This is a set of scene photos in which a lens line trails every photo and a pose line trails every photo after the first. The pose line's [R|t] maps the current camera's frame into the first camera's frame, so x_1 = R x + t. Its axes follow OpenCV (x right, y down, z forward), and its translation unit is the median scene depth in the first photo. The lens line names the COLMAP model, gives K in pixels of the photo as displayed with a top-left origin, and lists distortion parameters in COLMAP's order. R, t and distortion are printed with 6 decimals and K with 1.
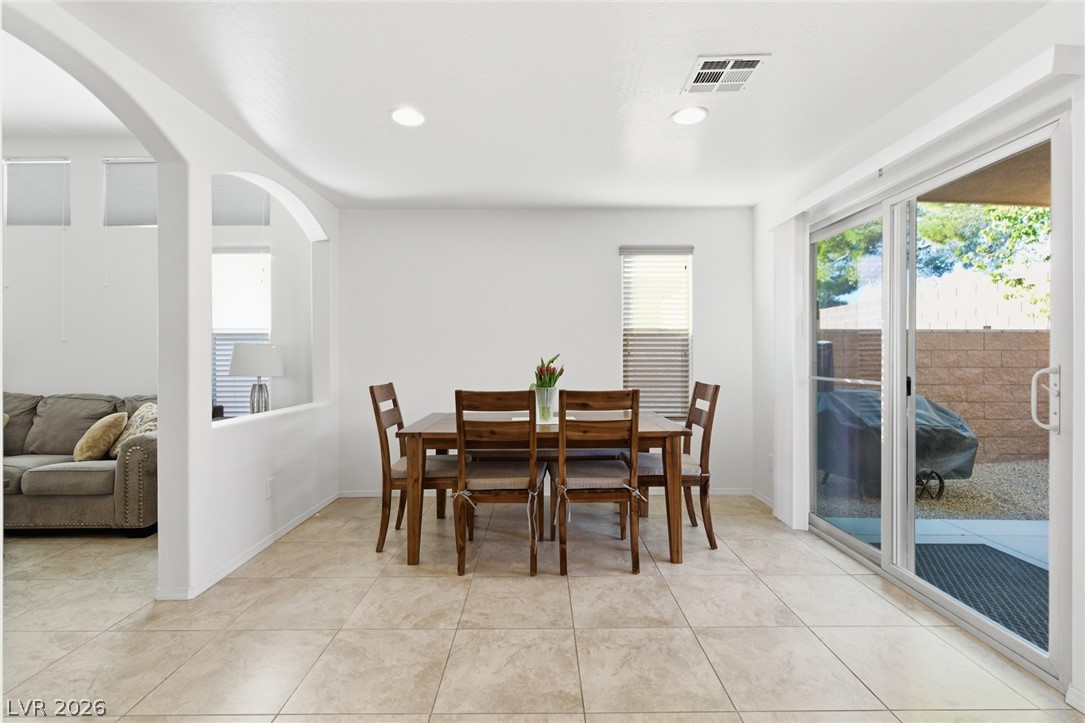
lens RADIAL K [[491.0, 0, 538.4], [0, 491.0, 357.3], [0, 0, 1]] dist [-0.001433, -0.000275]
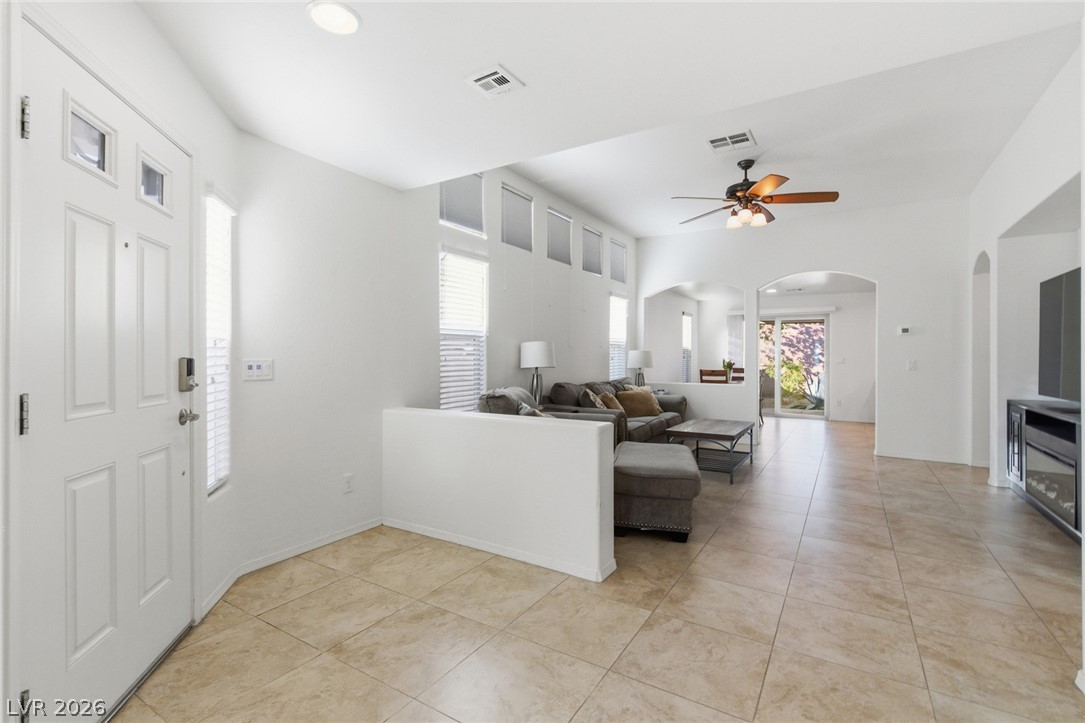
lens RADIAL K [[491.0, 0, 538.4], [0, 491.0, 357.3], [0, 0, 1]] dist [-0.001433, -0.000275]
pose [[0.539904, 0.003648, 0.841719, -2.440980], [0.001496, 0.999985, -0.005294, 0.005582], [-0.841725, 0.004118, 0.539890, 0.345311]]
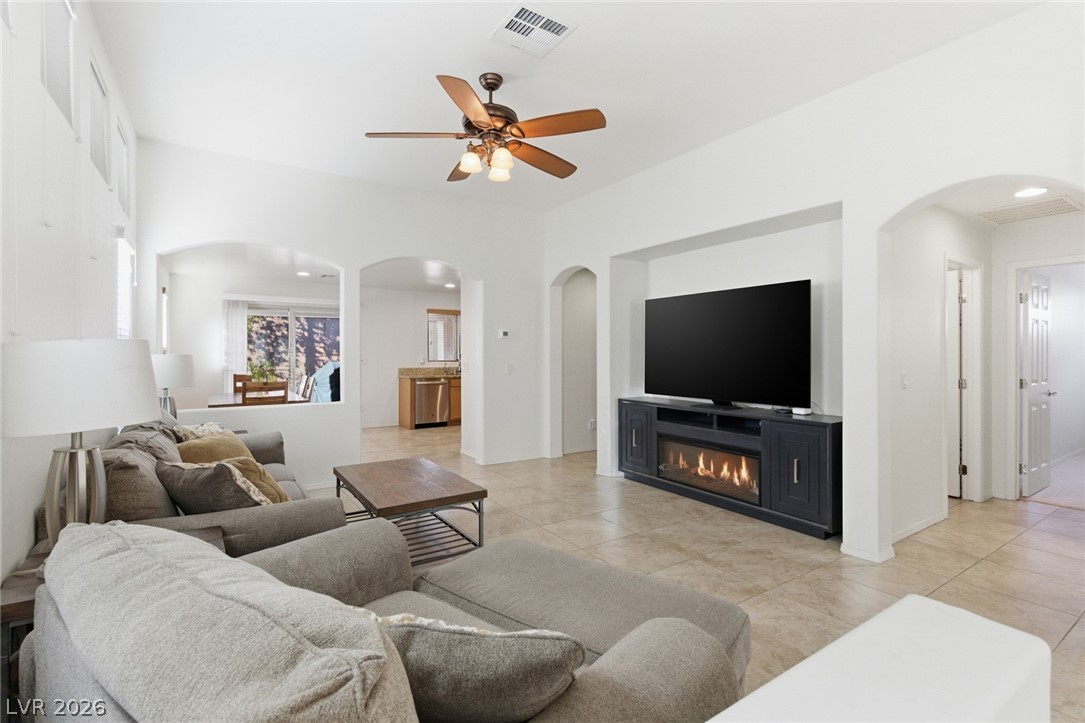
lens RADIAL K [[499.7, 0, 541.2], [0, 499.7, 353.9], [0, 0, 1]] dist [0.004489, -0.000593]
pose [[-0.547148, -0.000612, 0.837036, -1.880819], [0.007708, 0.999954, 0.005770, -0.031288], [-0.837001, 0.009609, -0.547118, 0.961472]]
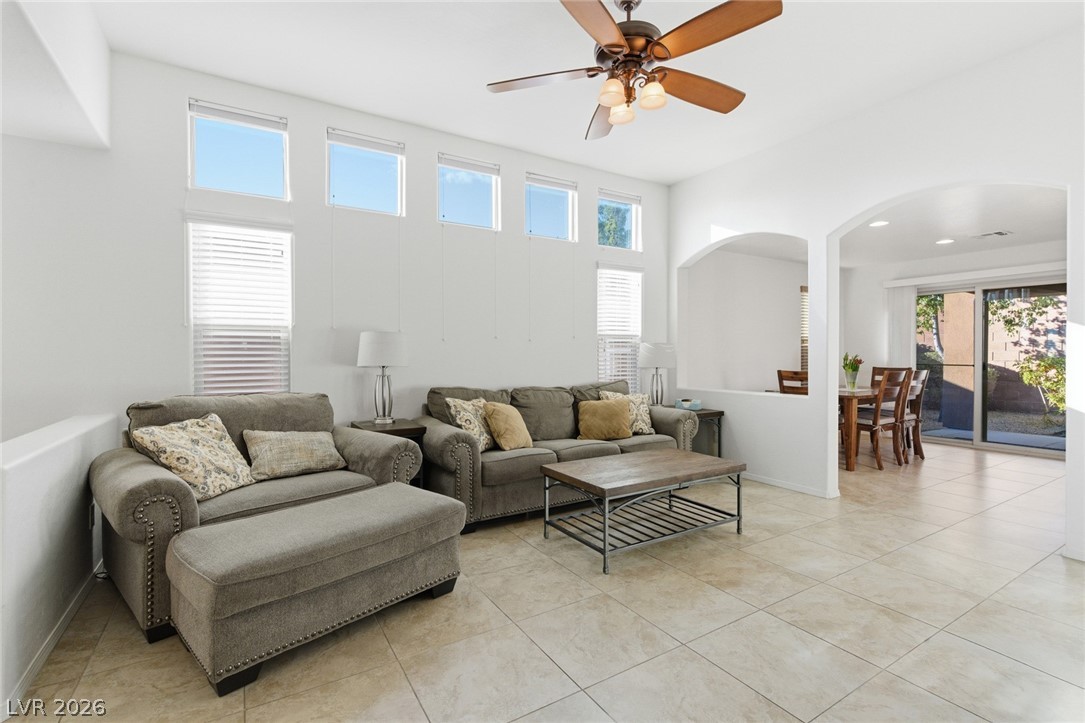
lens RADIAL K [[492.0, 0, 537.2], [0, 492.0, 360.2], [0, 0, 1]] dist [0.000443, -0.000449]
pose [[0.856144, -0.005321, 0.516709, -1.589183], [0.003029, 0.999981, 0.005278, 0.009206], [-0.516728, -0.002953, 0.856145, 0.055321]]
